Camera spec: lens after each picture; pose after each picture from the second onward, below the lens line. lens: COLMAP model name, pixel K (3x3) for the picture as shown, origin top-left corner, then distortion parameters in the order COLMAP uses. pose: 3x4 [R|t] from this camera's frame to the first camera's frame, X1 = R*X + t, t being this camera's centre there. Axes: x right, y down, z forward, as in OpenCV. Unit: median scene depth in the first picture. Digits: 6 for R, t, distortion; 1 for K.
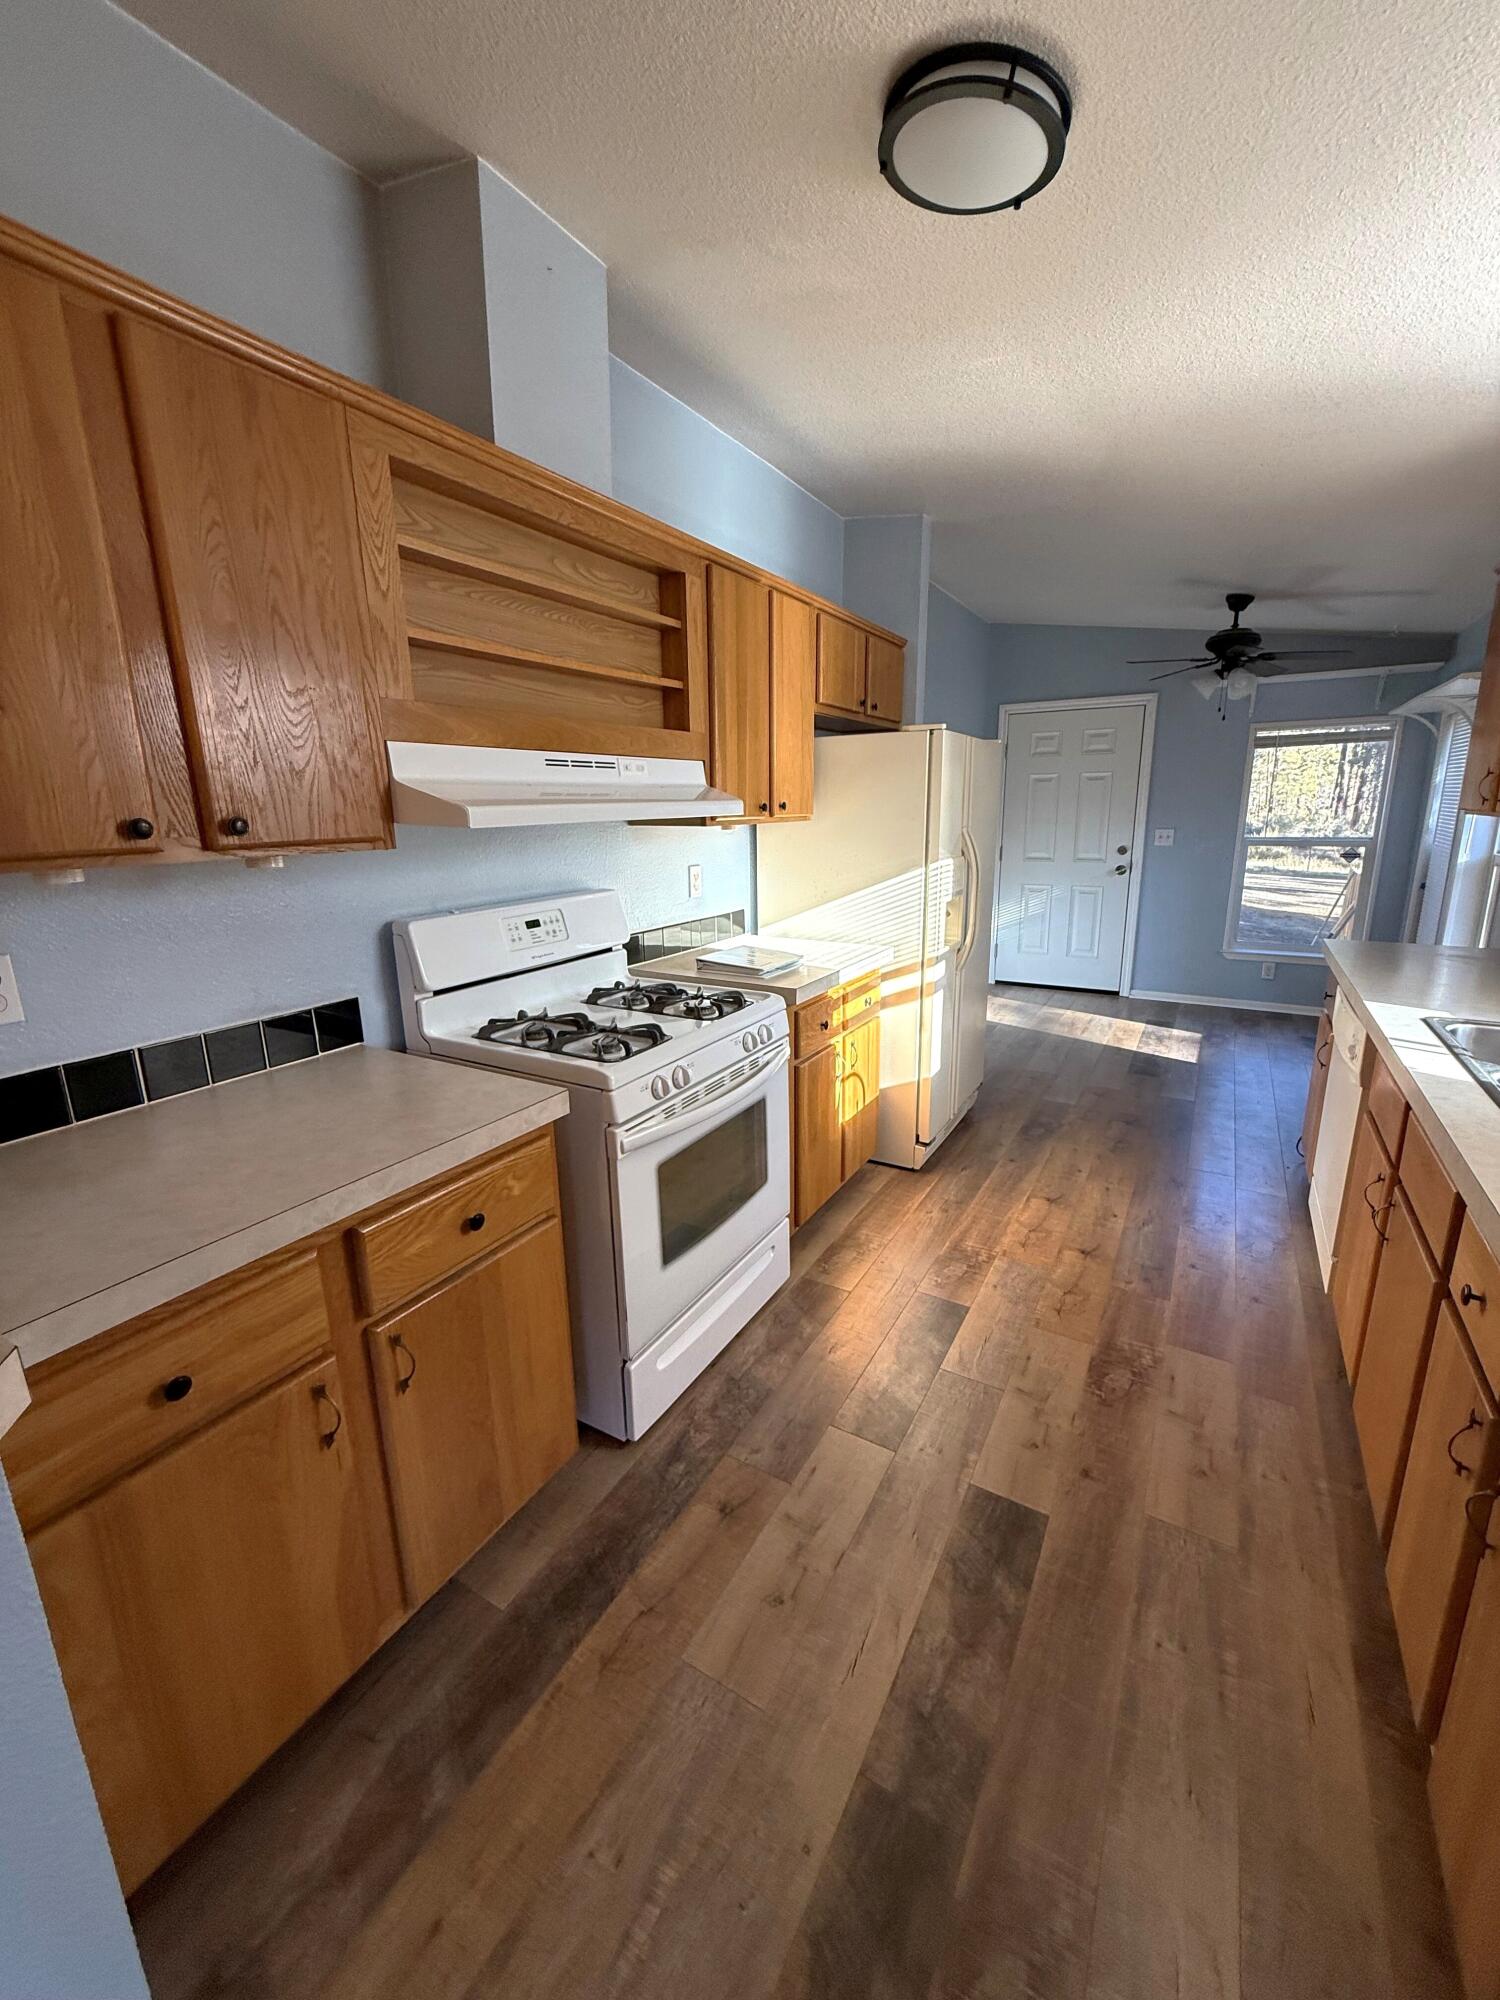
lens RADIAL K [[794.4, 0, 750.0], [0, 794.4, 1000.0], [0, 0, 1]] dist [-0.001328, -0.000081]
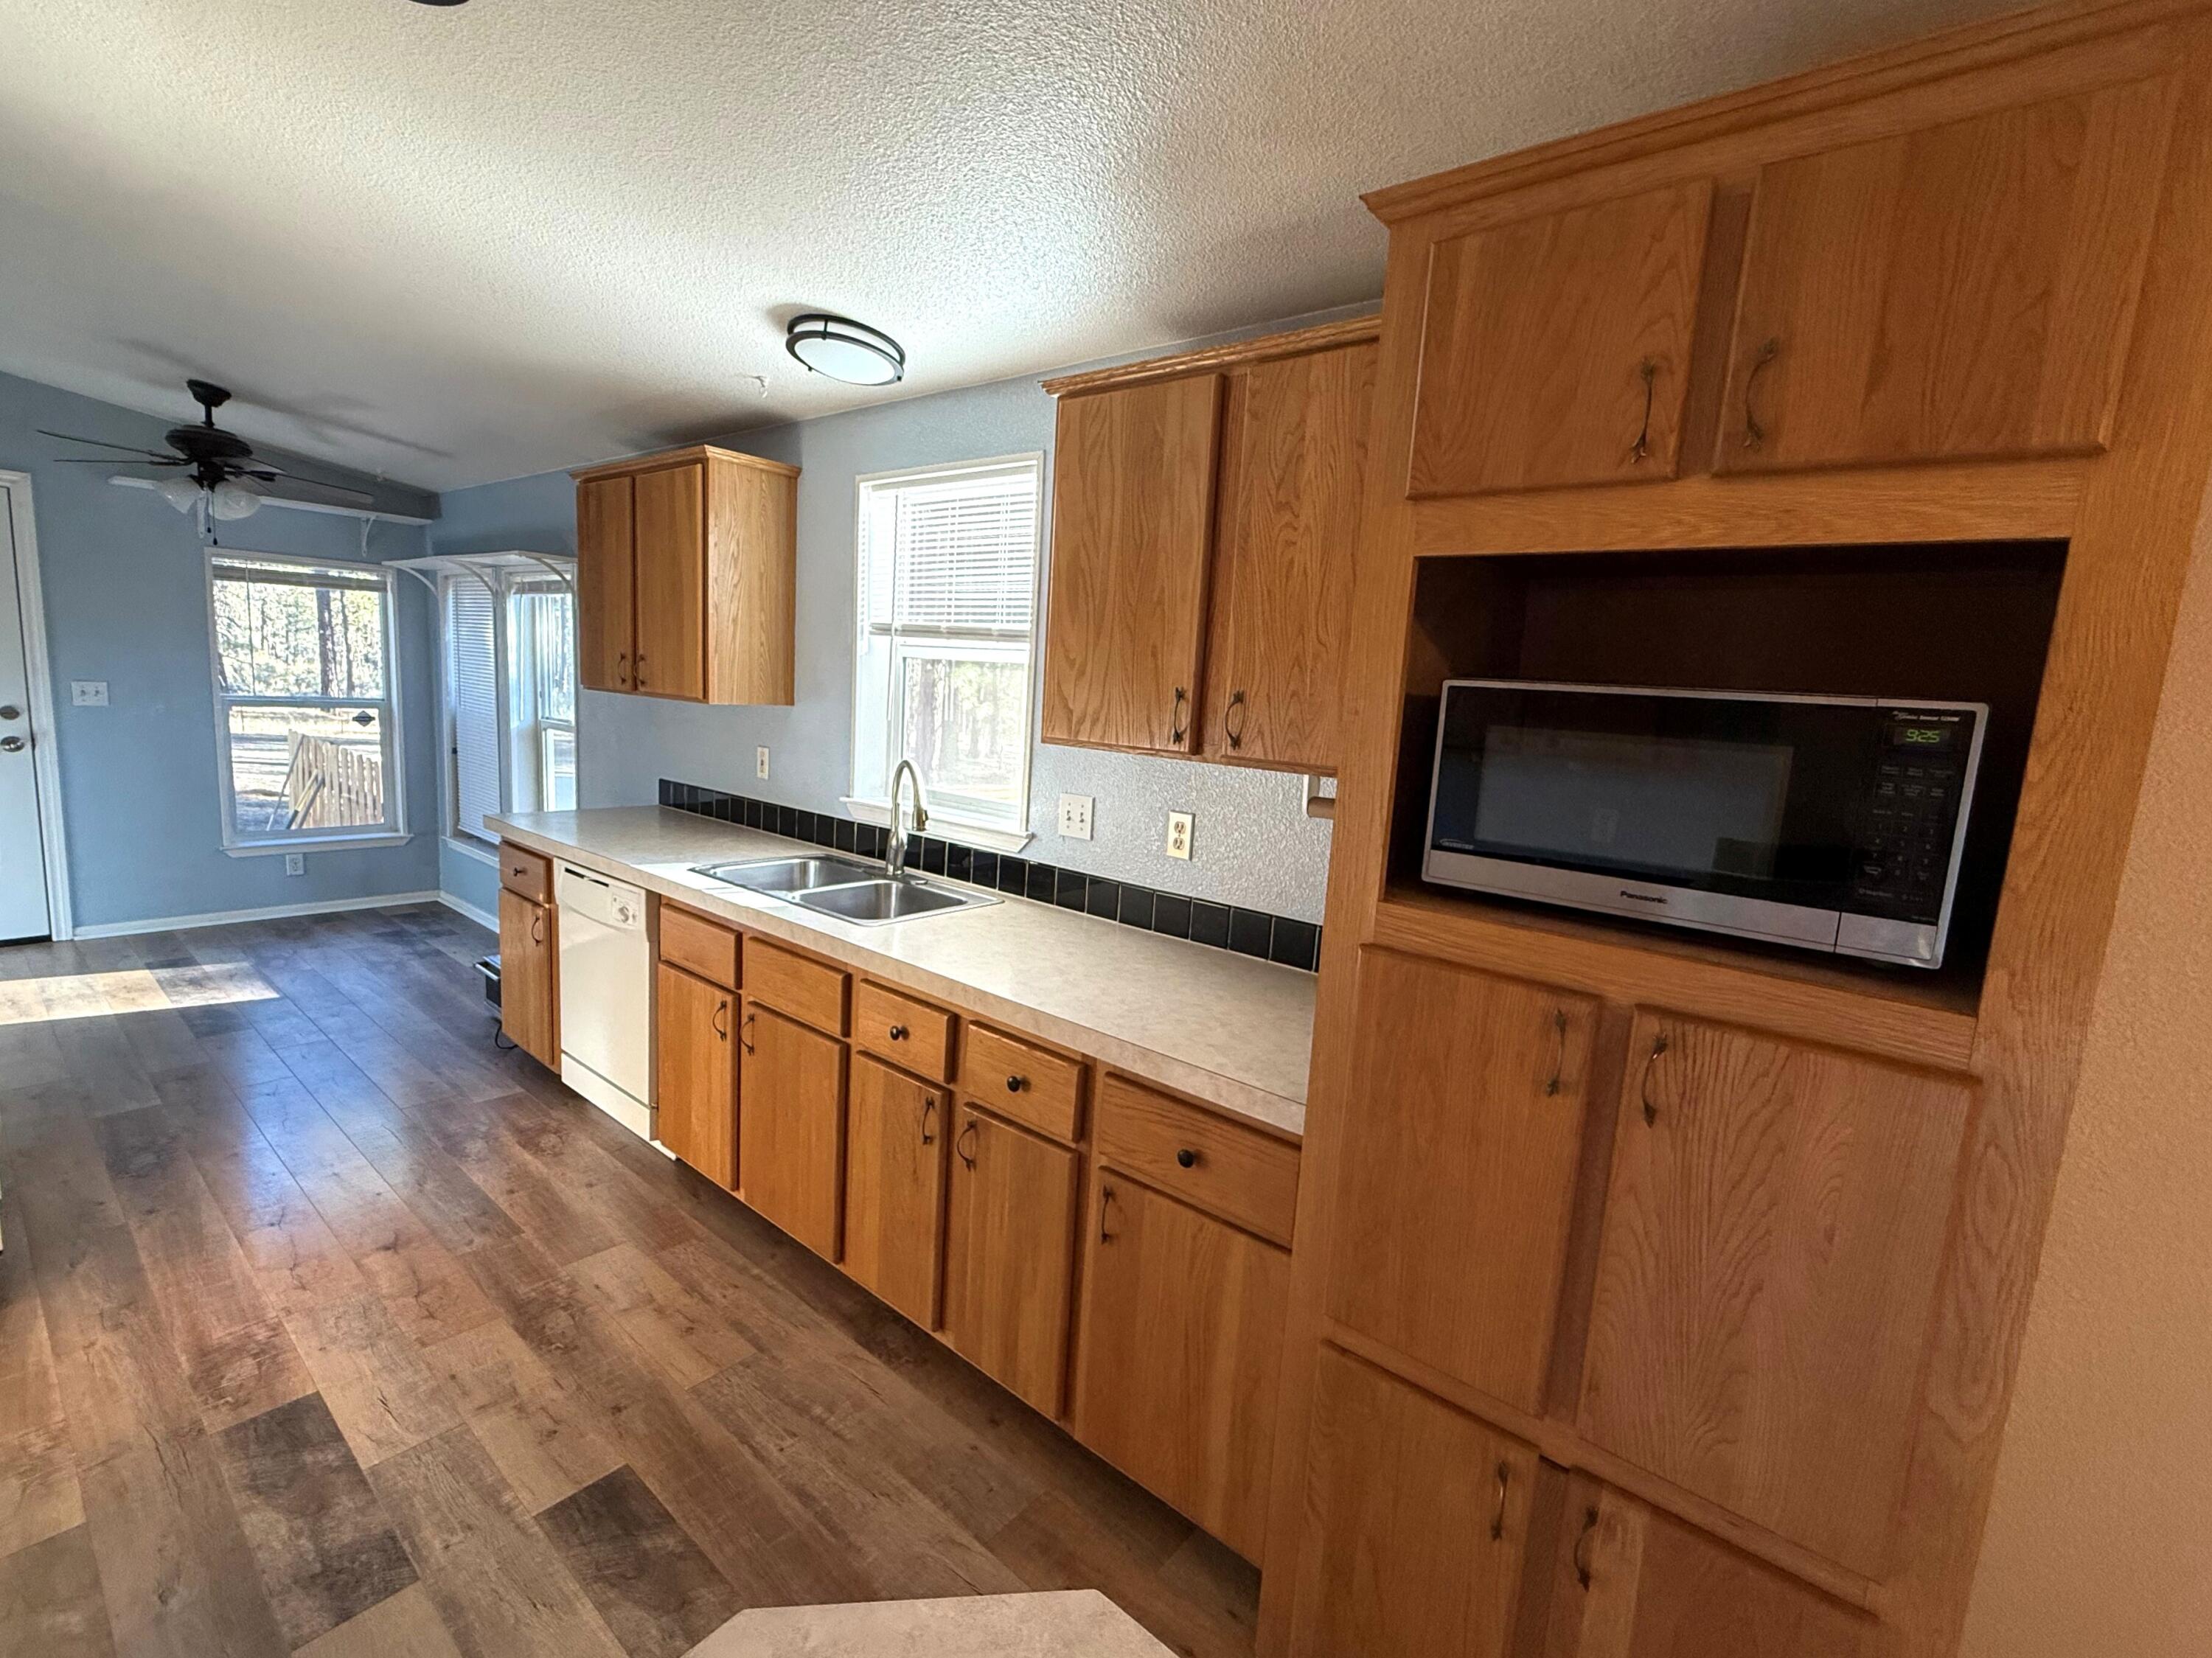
lens RADIAL K [[982.6, 0, 1106.0], [0, 982.6, 829.0], [0, 0, 1]] dist [0.000817, 0.000101]
pose [[0.151315, -0.118279, 0.981384, -0.230499], [0.172075, 0.980808, 0.091678, -0.029819], [-0.973393, 0.155000, 0.168764, 0.066929]]
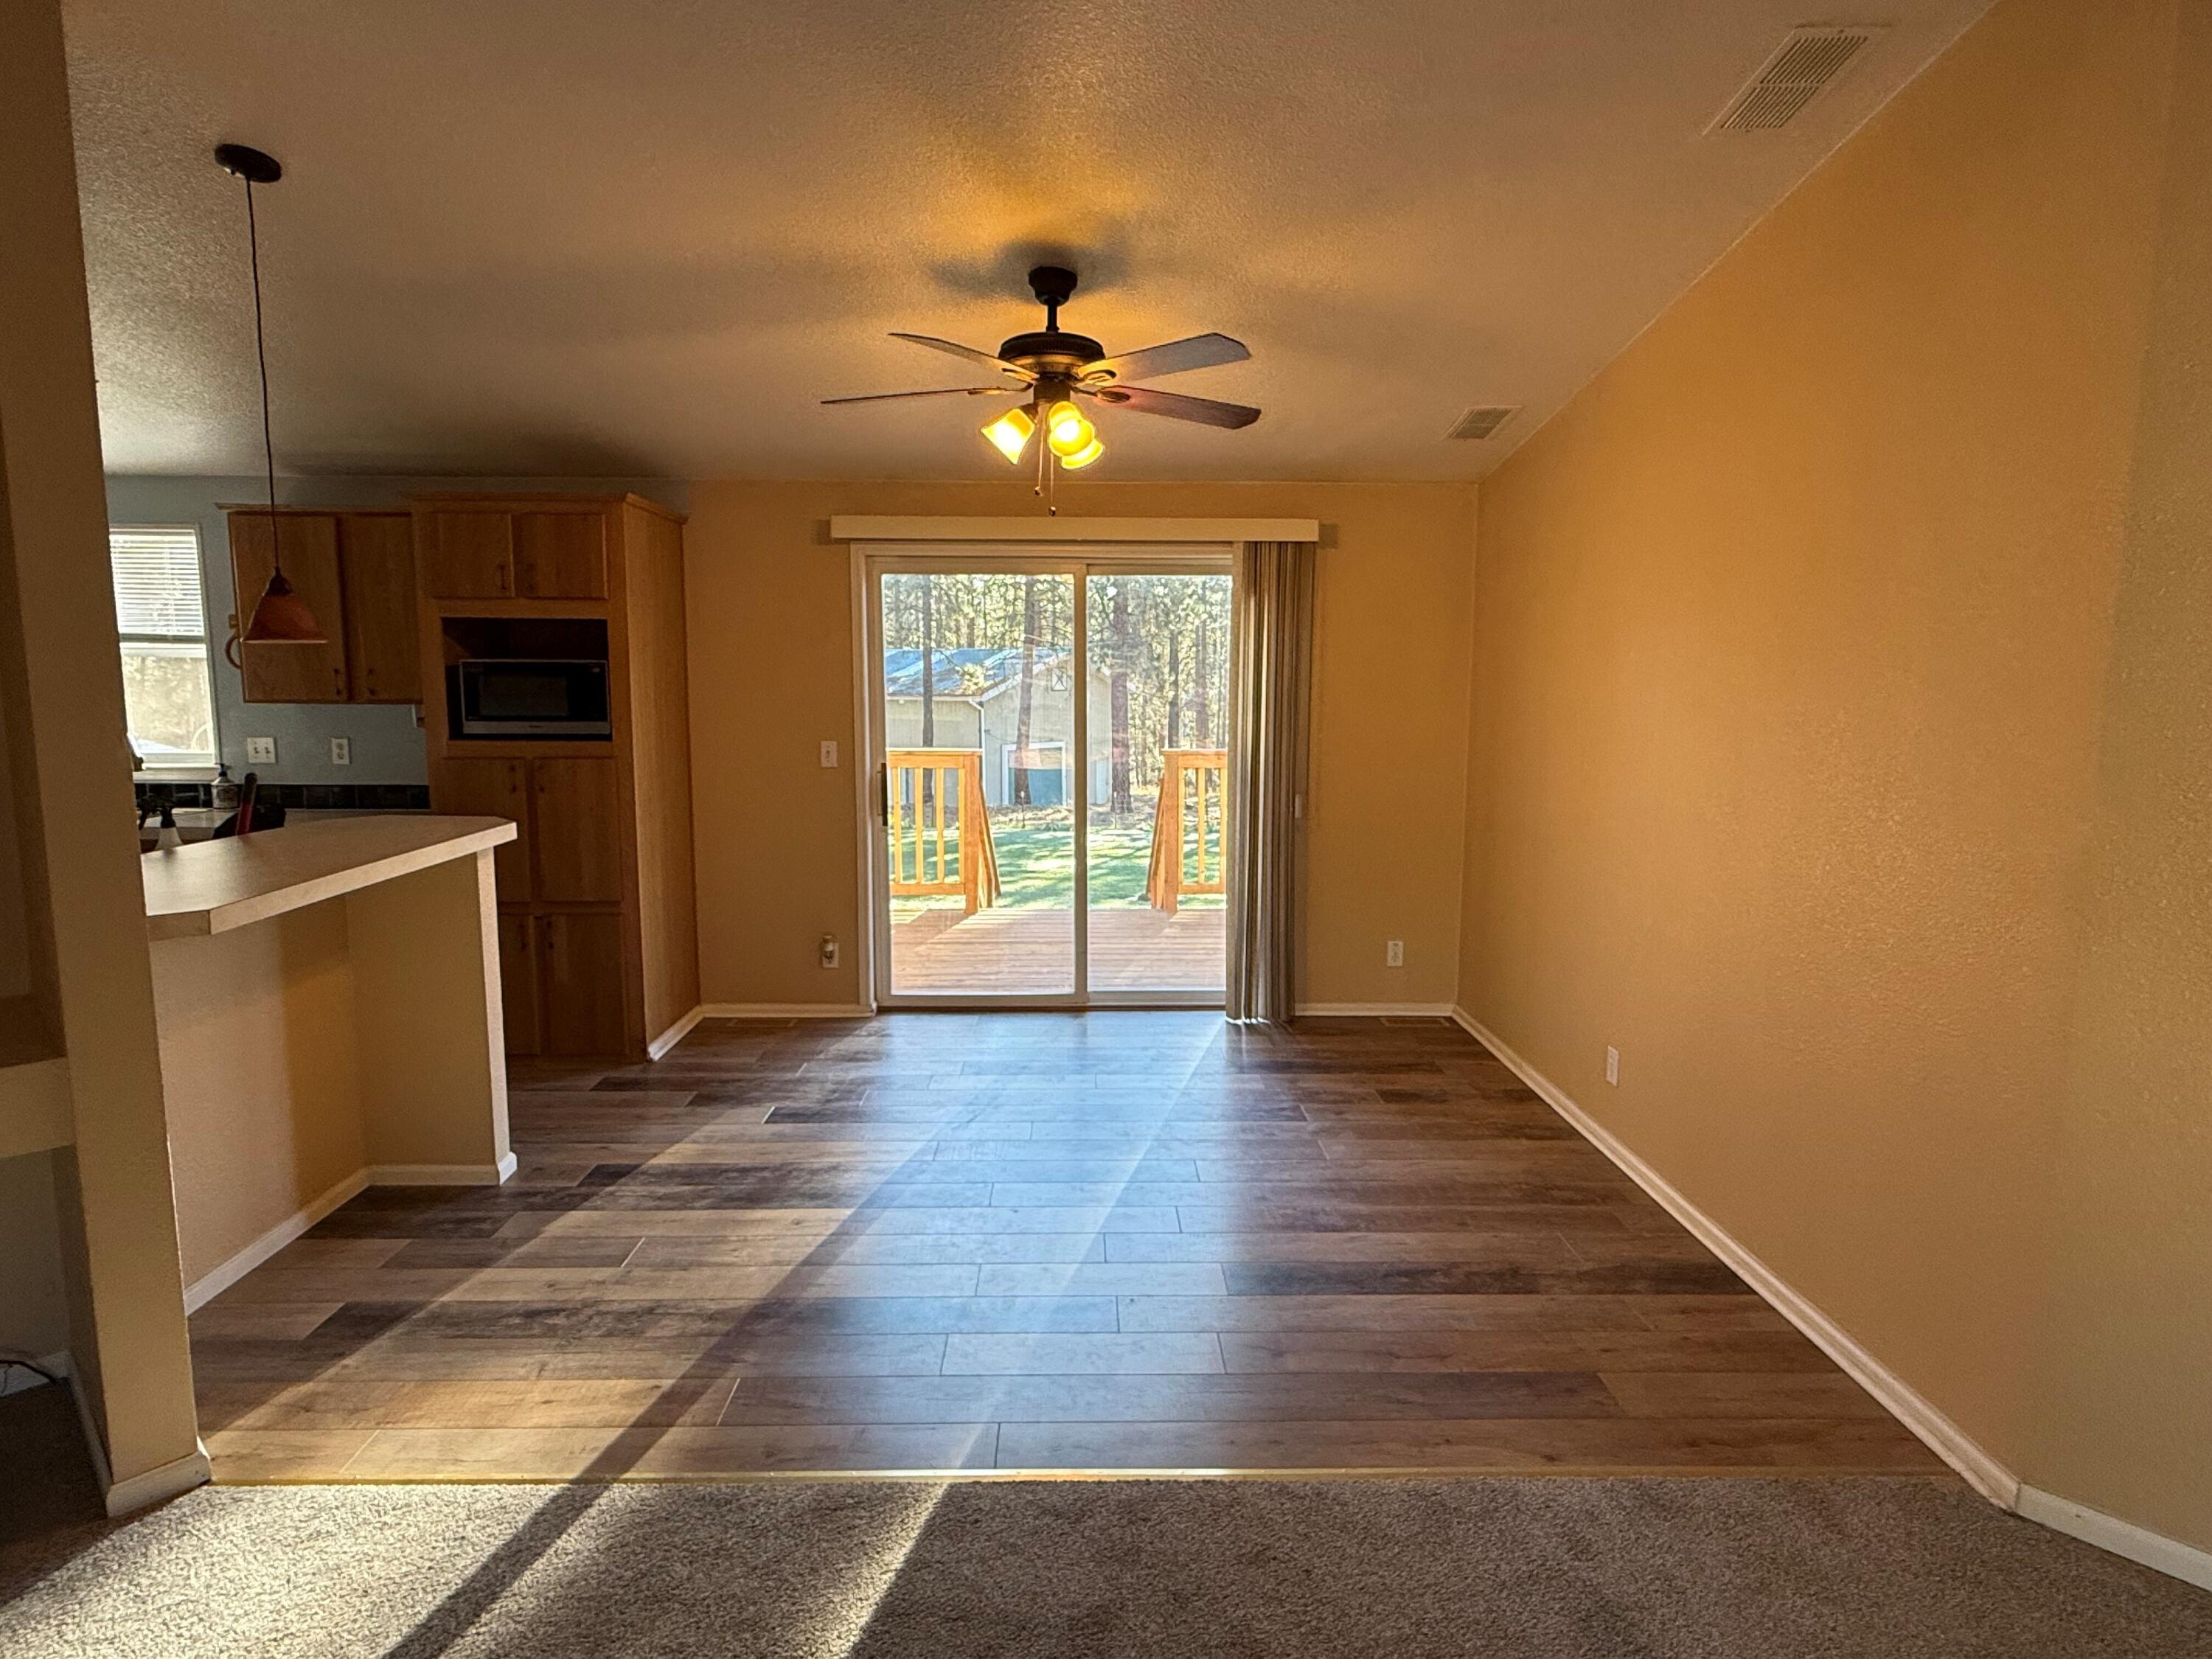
lens RADIAL K [[1239.6, 0, 1106.0], [0, 1239.6, 829.5], [0, 0, 1]] dist [-0.000204, 0.000620]
pose [[-0.518347, -0.093361, 0.850059, -1.116706], [0.206468, 0.950954, 0.230342, -0.021203], [-0.829872, 0.294907, -0.473648, 0.095444]]
